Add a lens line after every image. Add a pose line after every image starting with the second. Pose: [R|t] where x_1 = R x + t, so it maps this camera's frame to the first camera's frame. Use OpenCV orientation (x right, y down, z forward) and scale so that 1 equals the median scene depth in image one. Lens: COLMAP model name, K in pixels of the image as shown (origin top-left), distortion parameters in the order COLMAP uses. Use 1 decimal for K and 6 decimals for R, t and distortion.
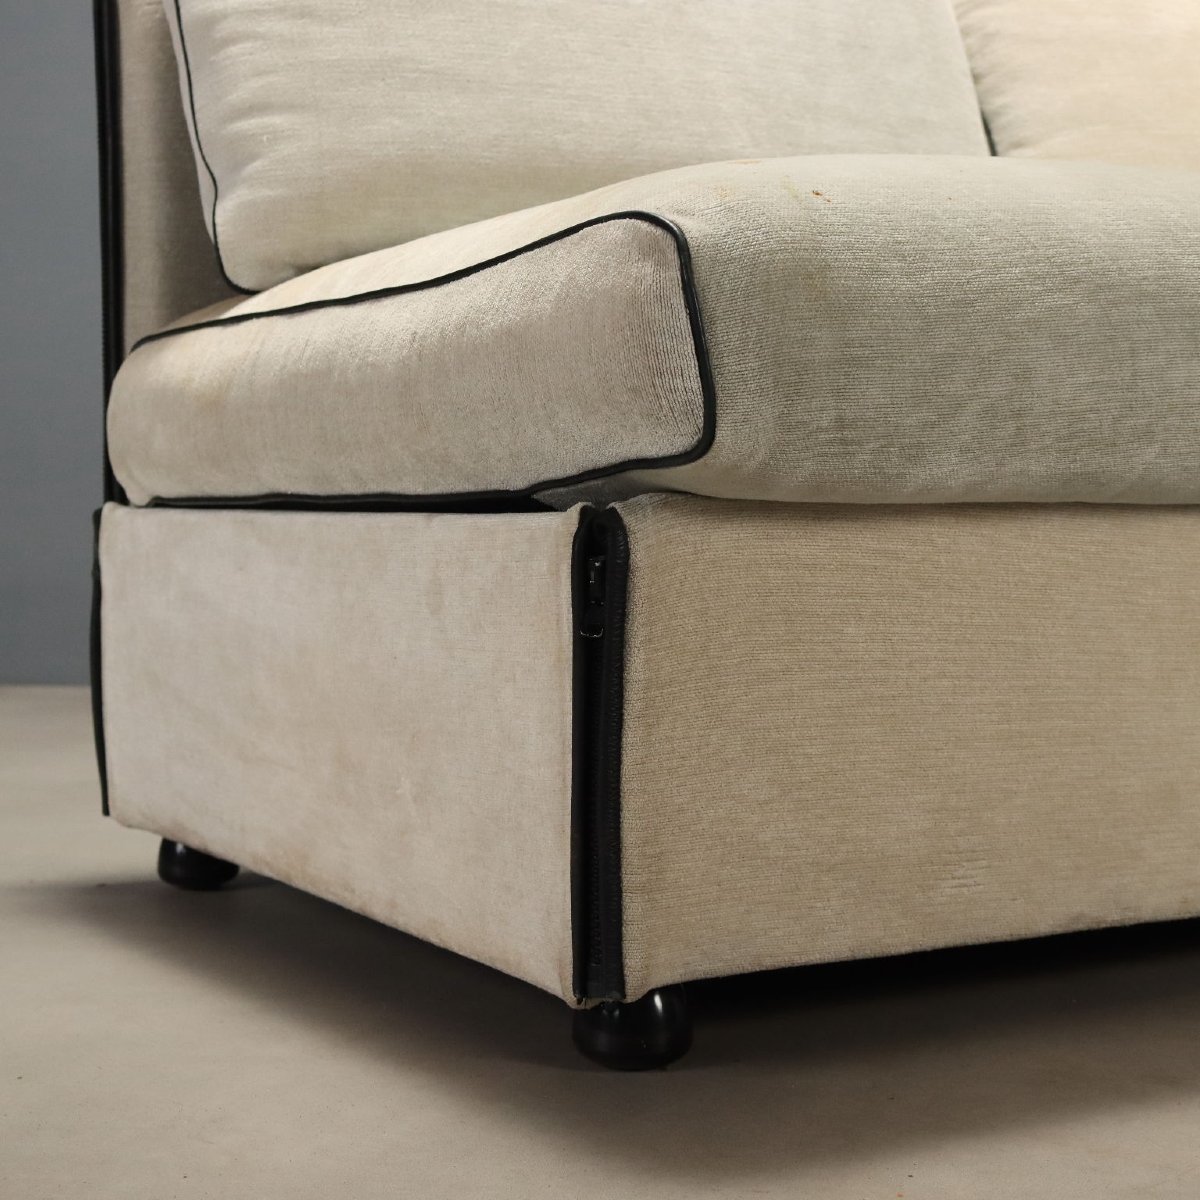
lens RADIAL K [[2167.3, 0, 604.6], [0, 2167.3, 607.0], [0, 0, 1]] dist [0.009328, 0.000000]
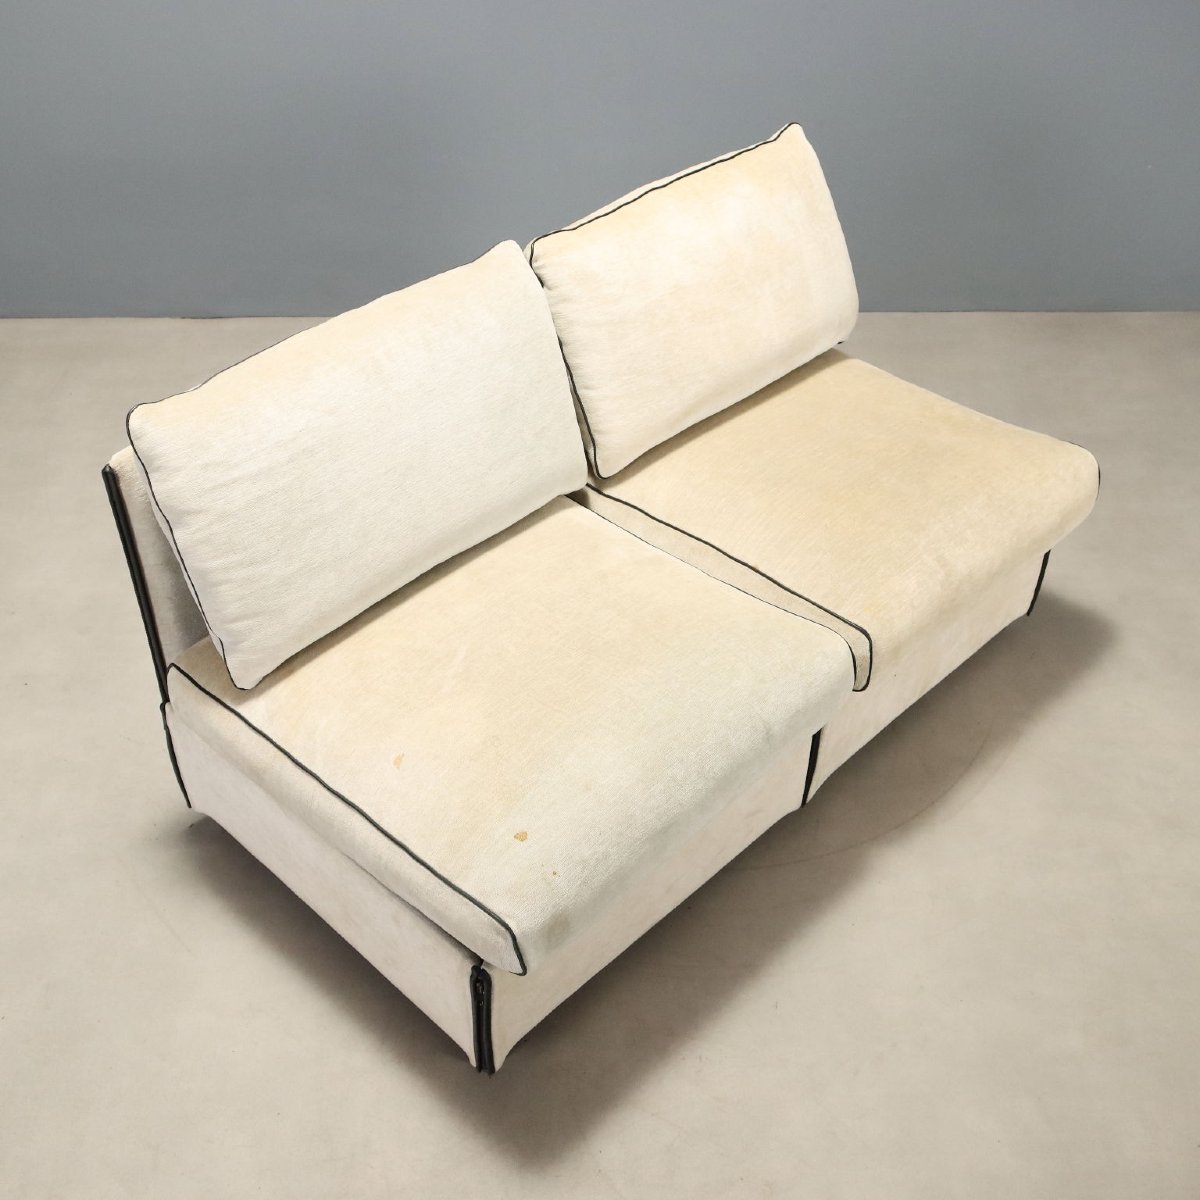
lens RADIAL K [[1468.0, 0, 600.9], [0, 1468.0, 607.5], [0, 0, 1]] dist [-0.021299, 0.000000]
pose [[0.966810, -0.153637, 0.204143, -0.112306], [-0.001932, 0.794583, 0.607152, -1.066537], [-0.255490, -0.587395, 0.767914, -0.125340]]
